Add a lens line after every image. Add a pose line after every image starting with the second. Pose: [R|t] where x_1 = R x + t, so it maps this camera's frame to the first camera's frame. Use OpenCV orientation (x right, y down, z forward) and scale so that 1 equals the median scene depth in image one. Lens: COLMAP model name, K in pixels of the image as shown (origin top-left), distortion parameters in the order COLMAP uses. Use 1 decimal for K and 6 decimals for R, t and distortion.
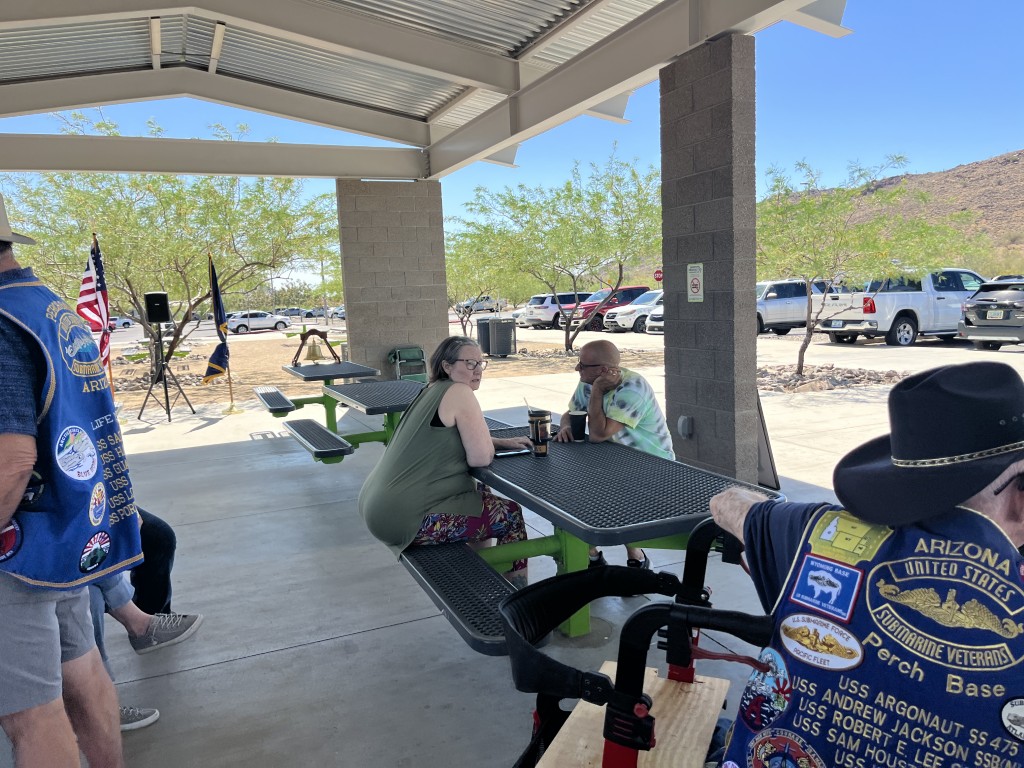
lens RADIAL K [[775.4, 0, 522.1], [0, 775.4, 379.5], [0, 0, 1]] dist [0.039558, -0.001800]
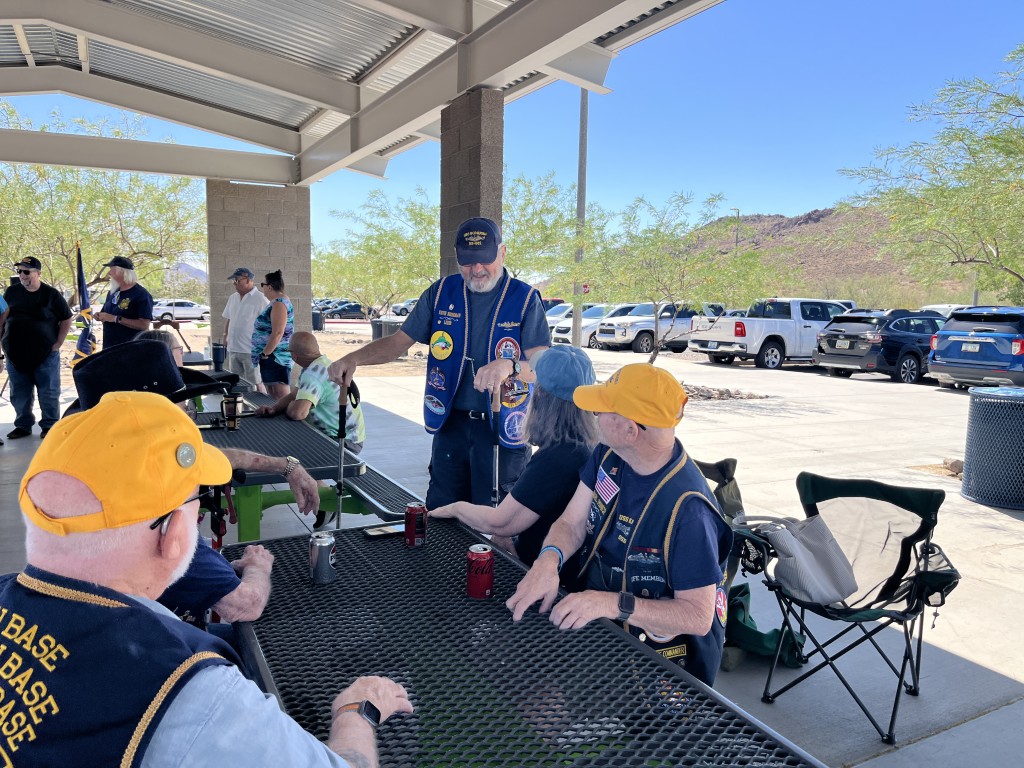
lens RADIAL K [[775.6, 0, 512.0], [0, 775.6, 384.0], [0, 0, 1]] dist [0.067058, -0.068401]
pose [[0.997100, 0.053923, 0.053708, 0.087503], [-0.053771, 0.998544, -0.004275, 0.001722], [-0.053860, 0.001375, 0.998548, -0.055955]]
